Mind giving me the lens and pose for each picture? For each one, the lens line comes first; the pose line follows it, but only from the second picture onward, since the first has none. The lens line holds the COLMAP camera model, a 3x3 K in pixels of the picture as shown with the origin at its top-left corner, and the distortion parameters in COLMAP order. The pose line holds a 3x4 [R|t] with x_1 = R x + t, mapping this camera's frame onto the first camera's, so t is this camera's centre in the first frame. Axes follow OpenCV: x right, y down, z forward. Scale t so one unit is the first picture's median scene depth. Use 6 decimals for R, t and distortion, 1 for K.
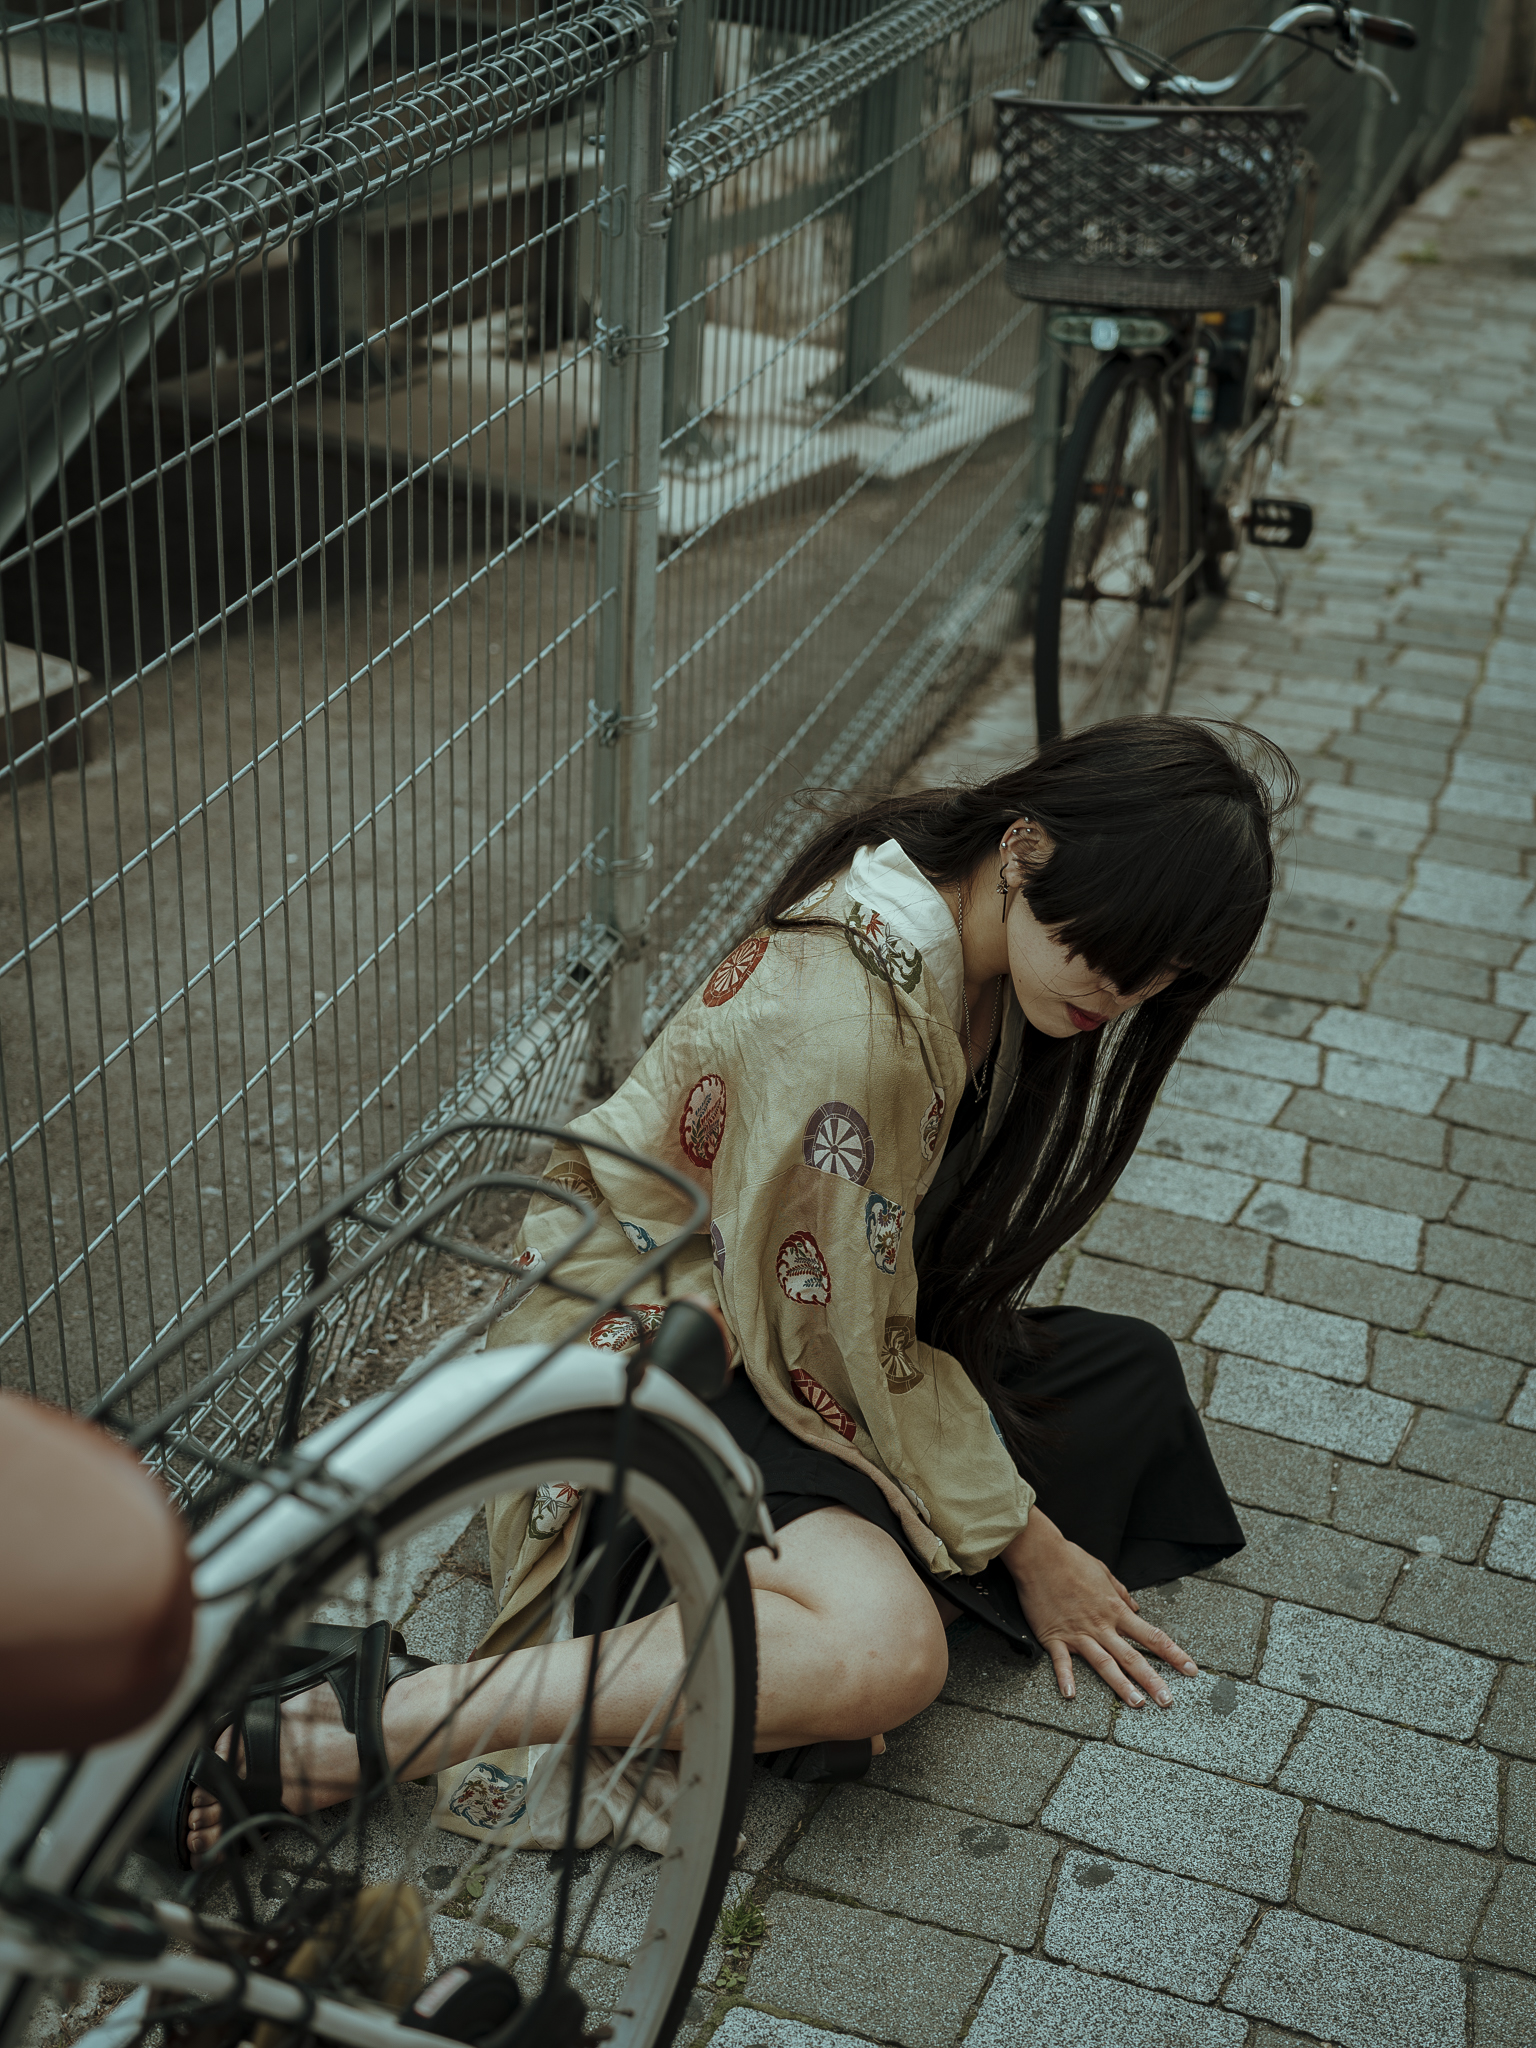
lens RADIAL K [[2891.4, 0, 768.0], [0, 2891.4, 1024.0], [0, 0, 1]] dist [0.013842, -0.020637]
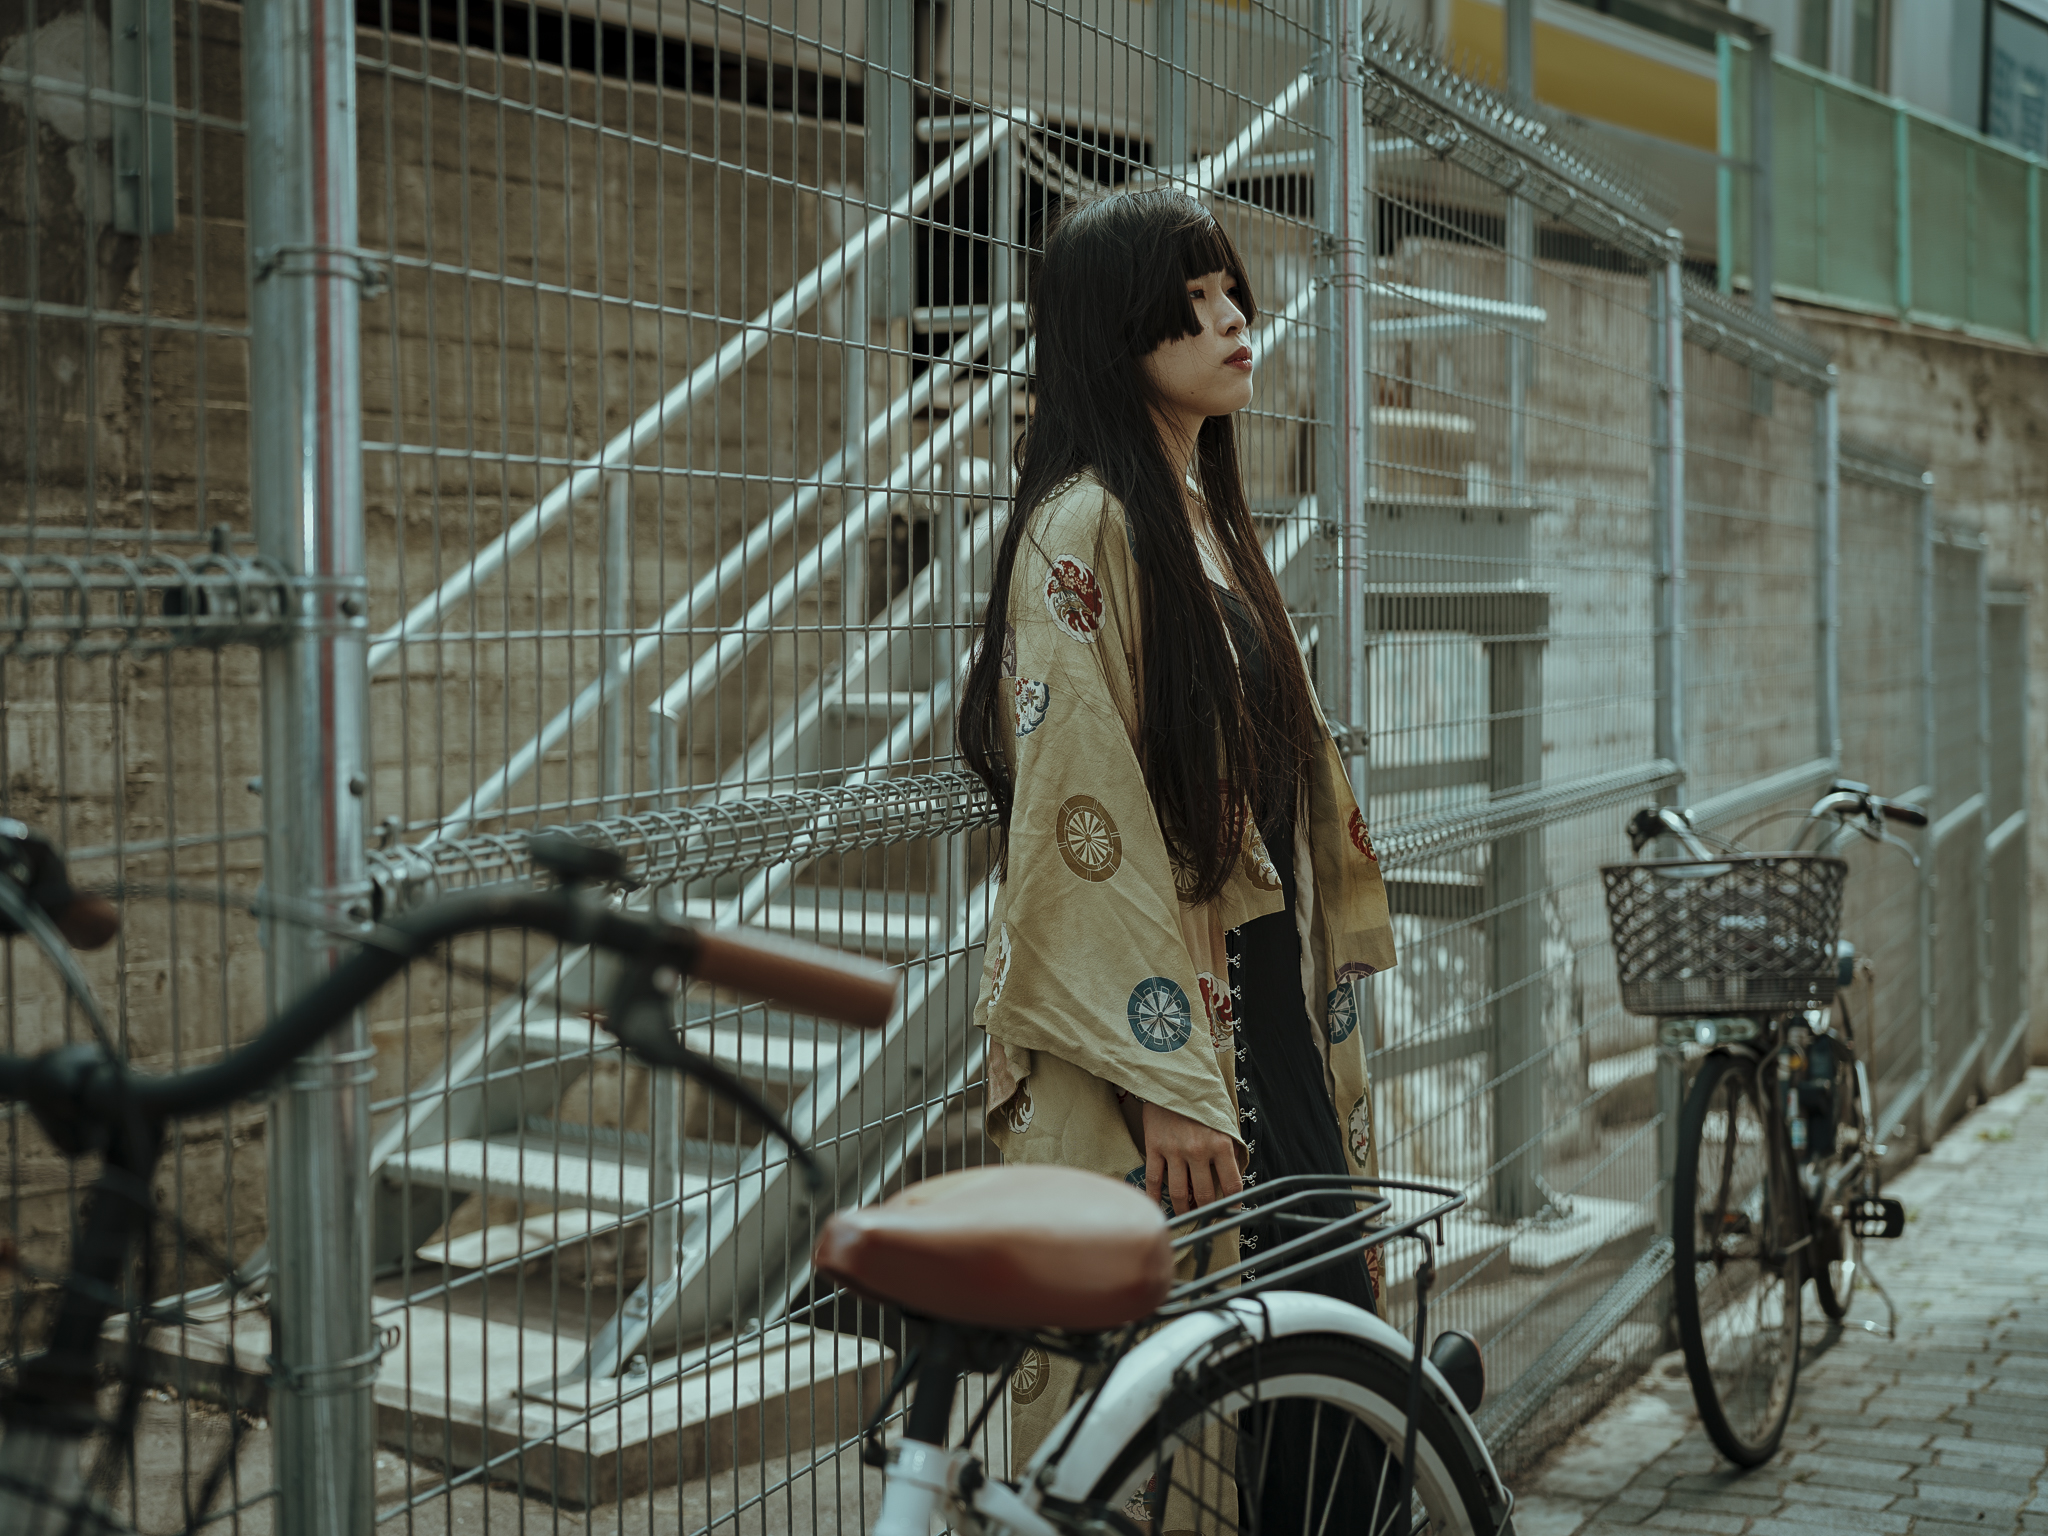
lens RADIAL K [[2891.4, 0, 1024.0], [0, 2891.4, 768.0], [0, 0, 1]] dist [0.013842, -0.020637]
pose [[0.992022, -0.052488, -0.114615, -0.024776], [-0.009569, 0.875220, -0.483630, 0.242721], [0.125698, 0.480868, 0.867736, -0.167282]]
